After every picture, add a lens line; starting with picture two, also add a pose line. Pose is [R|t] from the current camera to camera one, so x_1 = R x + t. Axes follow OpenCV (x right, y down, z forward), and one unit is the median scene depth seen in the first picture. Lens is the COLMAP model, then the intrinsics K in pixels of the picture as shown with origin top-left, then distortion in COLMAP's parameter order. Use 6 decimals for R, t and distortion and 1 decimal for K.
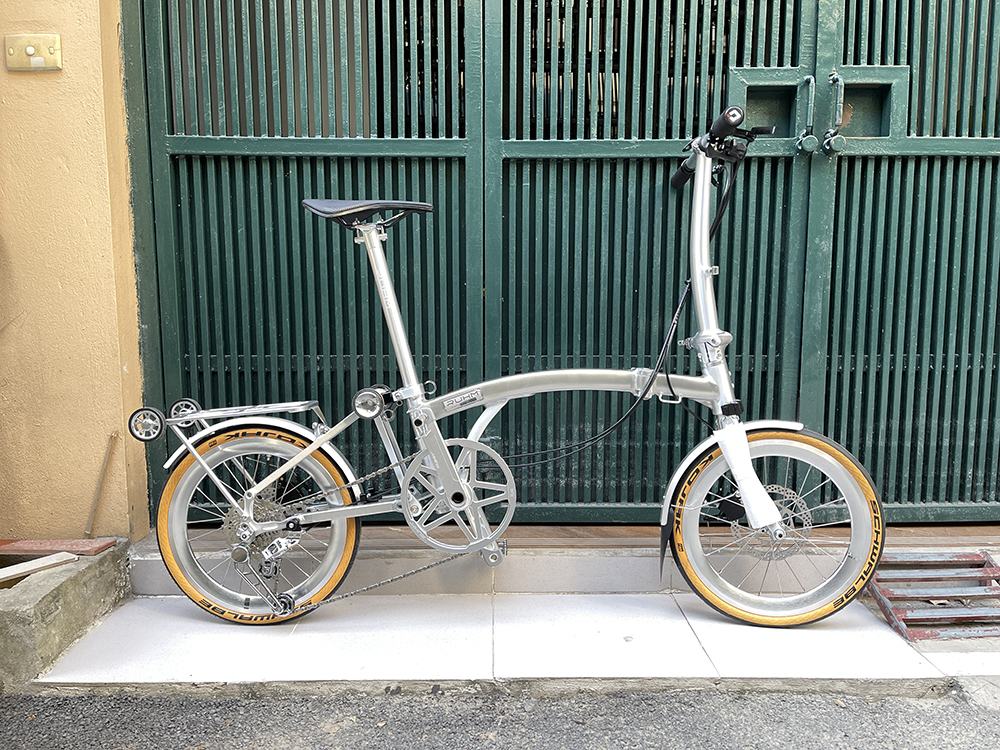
lens RADIAL K [[765.0, 0, 500.0], [0, 765.0, 375.0], [0, 0, 1]] dist [0.051570, -0.102705]
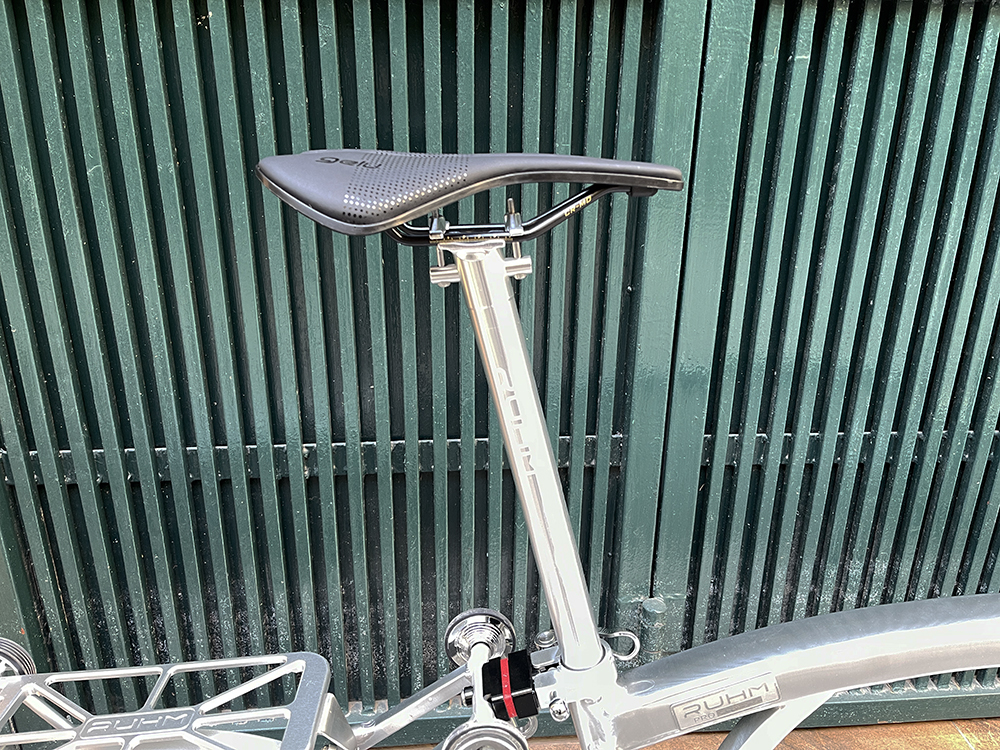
lens RADIAL K [[779.2, 0, 517.9], [0, 779.2, 374.4], [0, 0, 1]] dist [0.020949, -0.000063]
pose [[0.997143, -0.008732, 0.075036, -0.175968], [-0.008754, 0.973248, 0.229589, -0.210025], [-0.075033, -0.229590, 0.970391, 0.665059]]
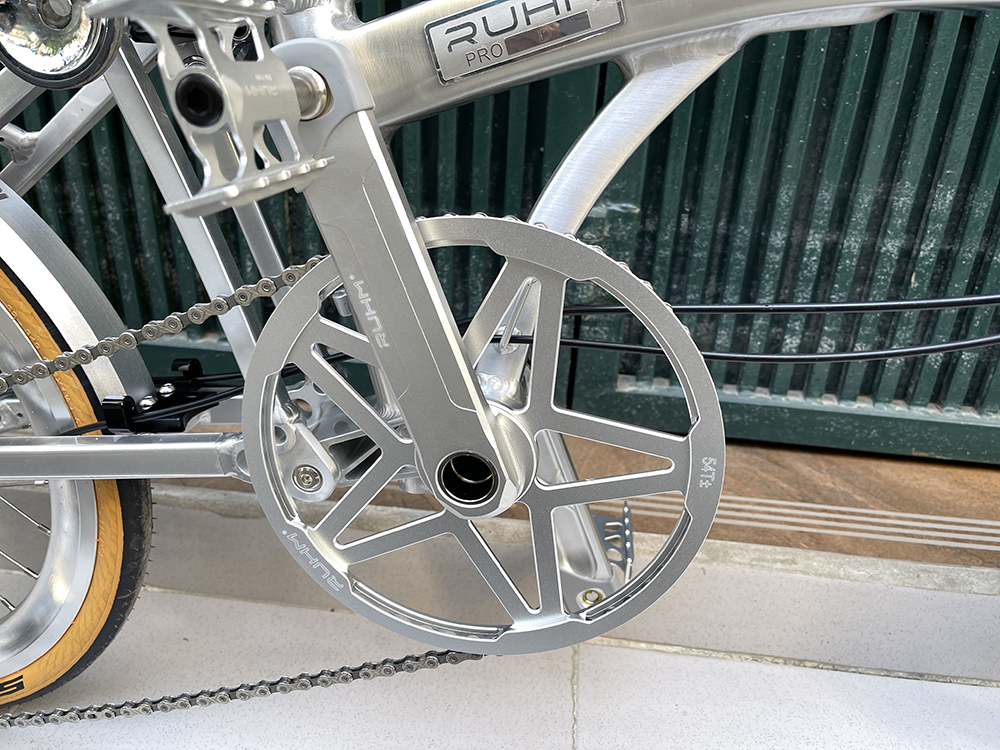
lens RADIAL K [[782.1, 0, 495.9], [0, 782.1, 389.1], [0, 0, 1]] dist [0.056519, -0.104422]
pose [[0.990760, 0.092857, -0.098860, -0.025102], [-0.055850, 0.943539, 0.326518, 0.055885], [0.123597, -0.317980, 0.940007, 0.761004]]
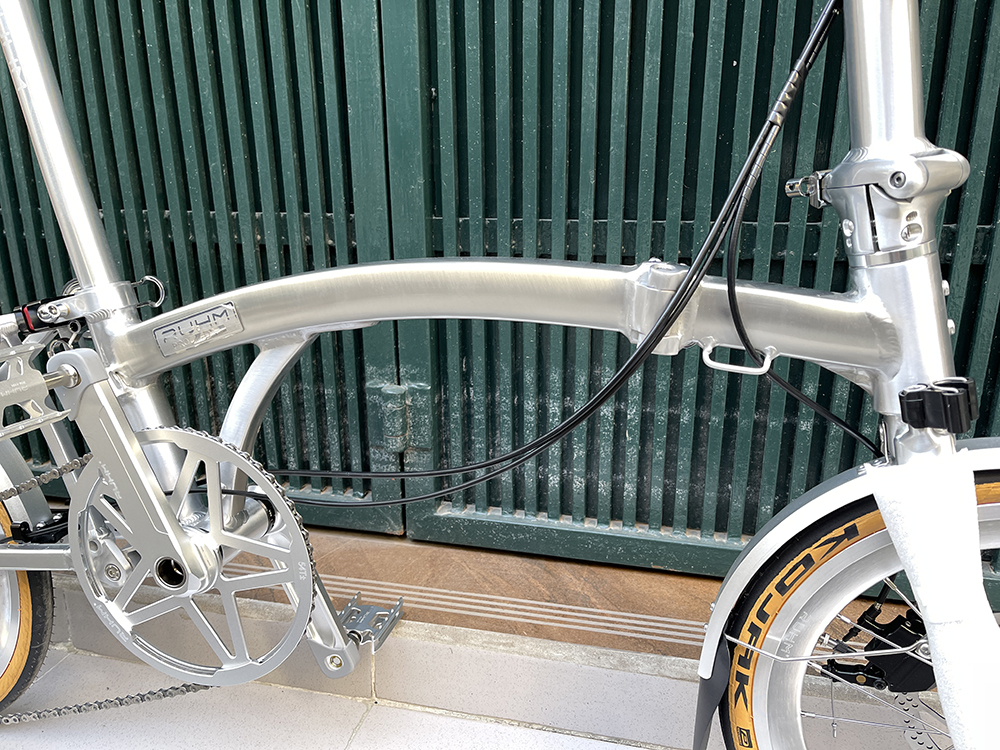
lens RADIAL K [[782.1, 0, 495.9], [0, 782.1, 389.1], [0, 0, 1]] dist [0.056519, -0.104422]
pose [[0.969309, 0.067667, -0.236351, 0.199110], [-0.020570, 0.980327, 0.196306, -0.020679], [0.244985, -0.185420, 0.951631, 0.637456]]
